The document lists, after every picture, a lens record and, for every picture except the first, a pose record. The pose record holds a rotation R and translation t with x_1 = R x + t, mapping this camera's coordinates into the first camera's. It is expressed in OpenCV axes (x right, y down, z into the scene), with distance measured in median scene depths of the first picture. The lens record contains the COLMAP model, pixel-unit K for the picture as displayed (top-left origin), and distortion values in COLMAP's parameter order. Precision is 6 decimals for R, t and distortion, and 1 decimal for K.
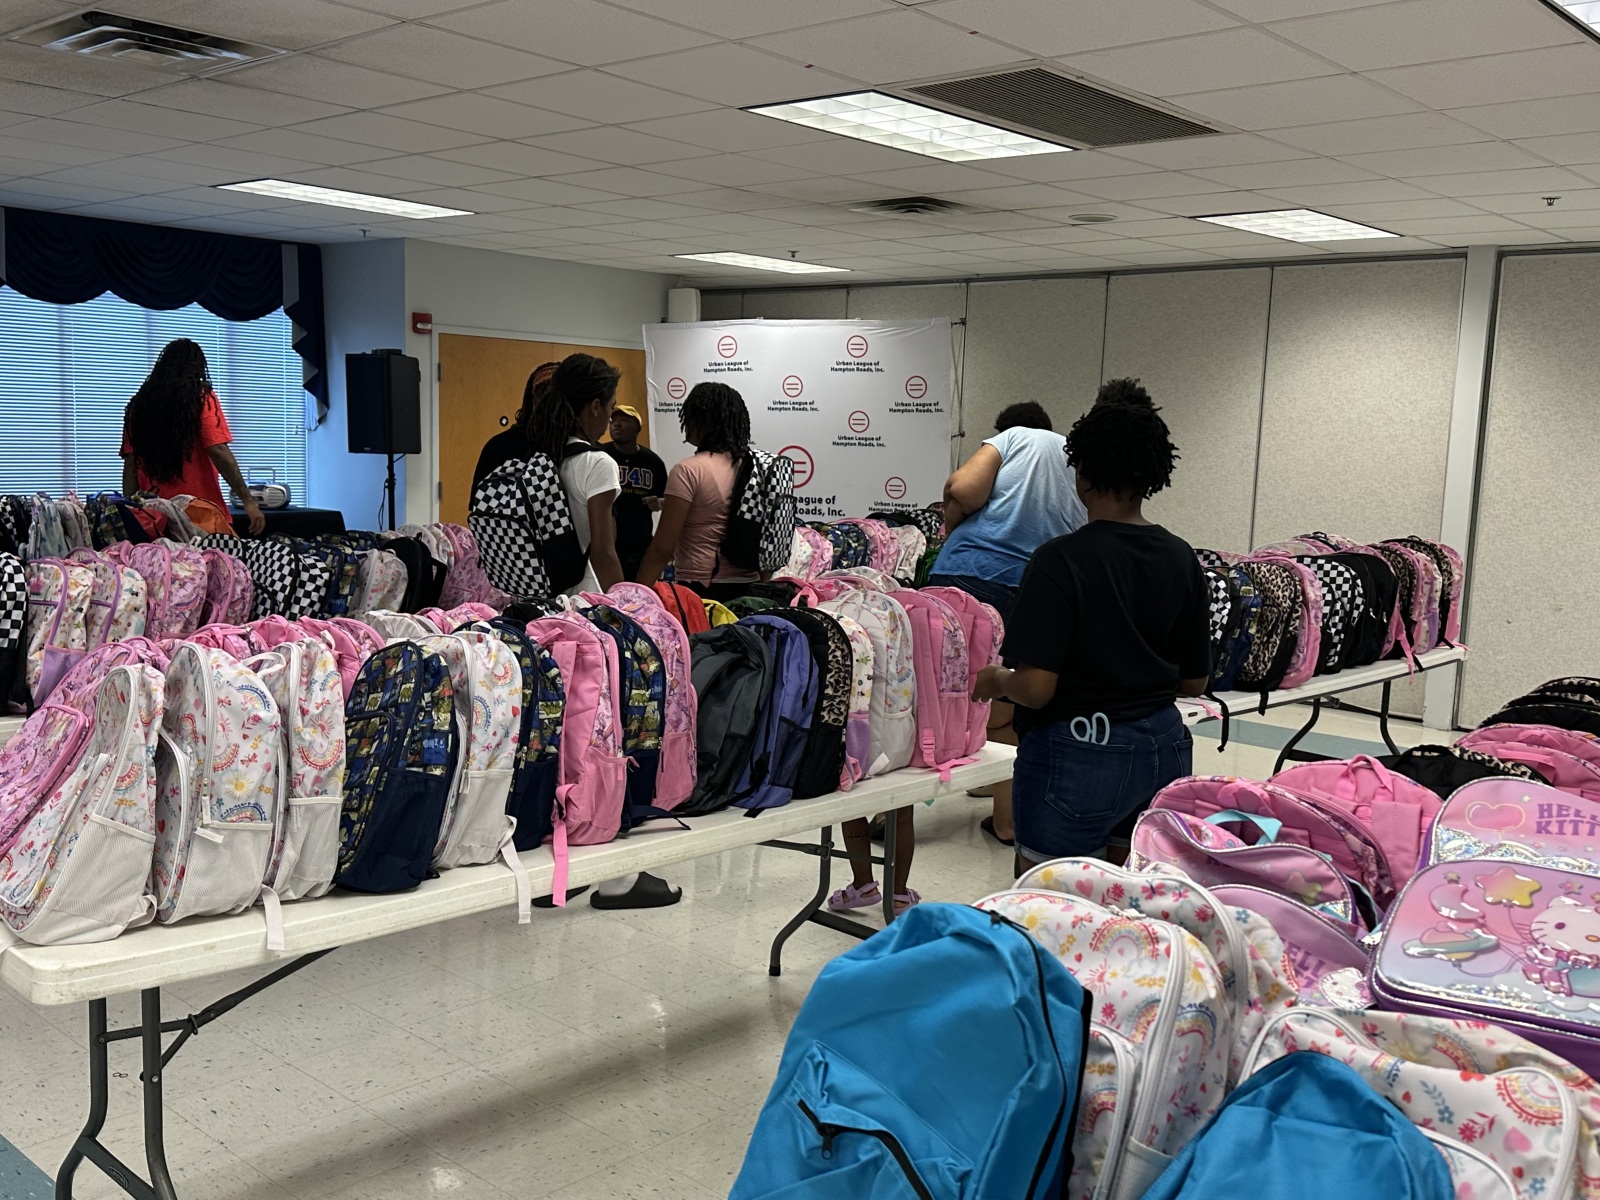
lens RADIAL K [[1482.2, 0, 799.0], [0, 1482.2, 606.3], [0, 0, 1]] dist [0.039055, 0.000000]
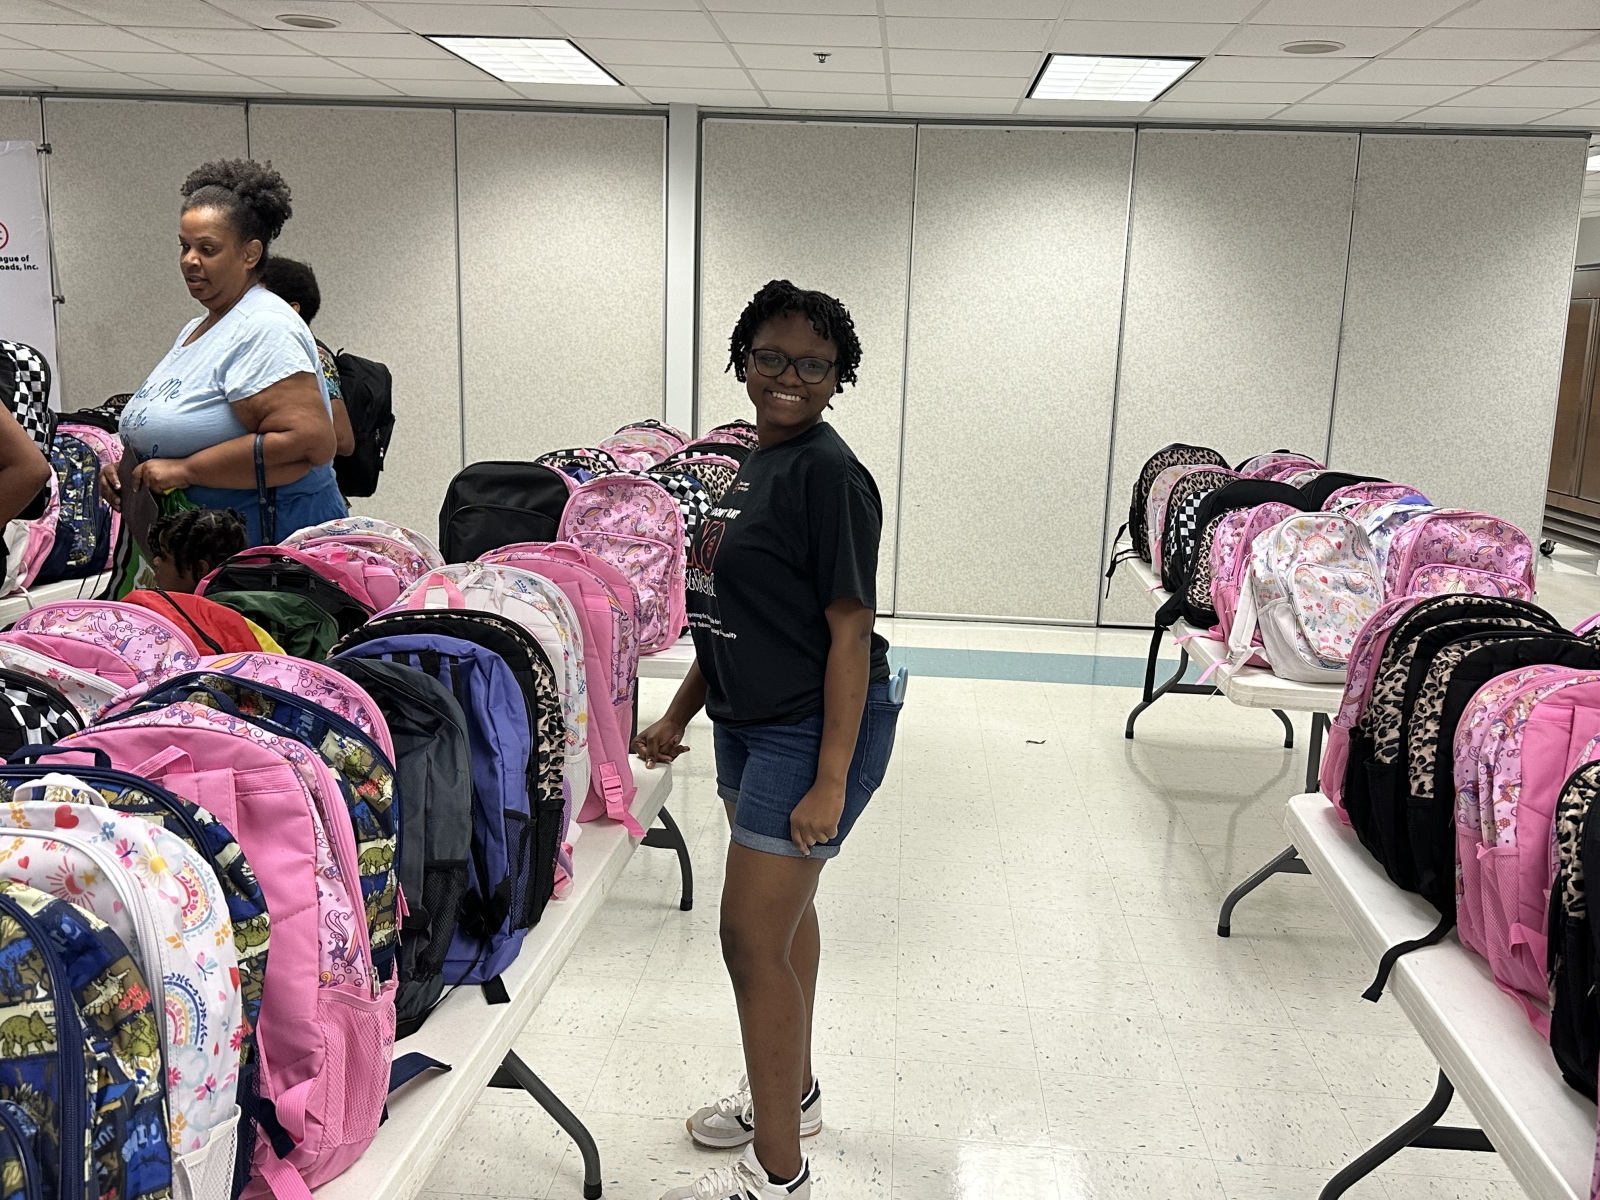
lens RADIAL K [[1482.2, 0, 821.1], [0, 1482.2, 639.4], [0, 0, 1]] dist [0.039055, 0.000000]
pose [[0.785733, -0.136100, 0.603408, -0.123058], [0.071039, 0.988894, 0.130544, -0.027858], [-0.614474, -0.059707, 0.786675, 0.231814]]
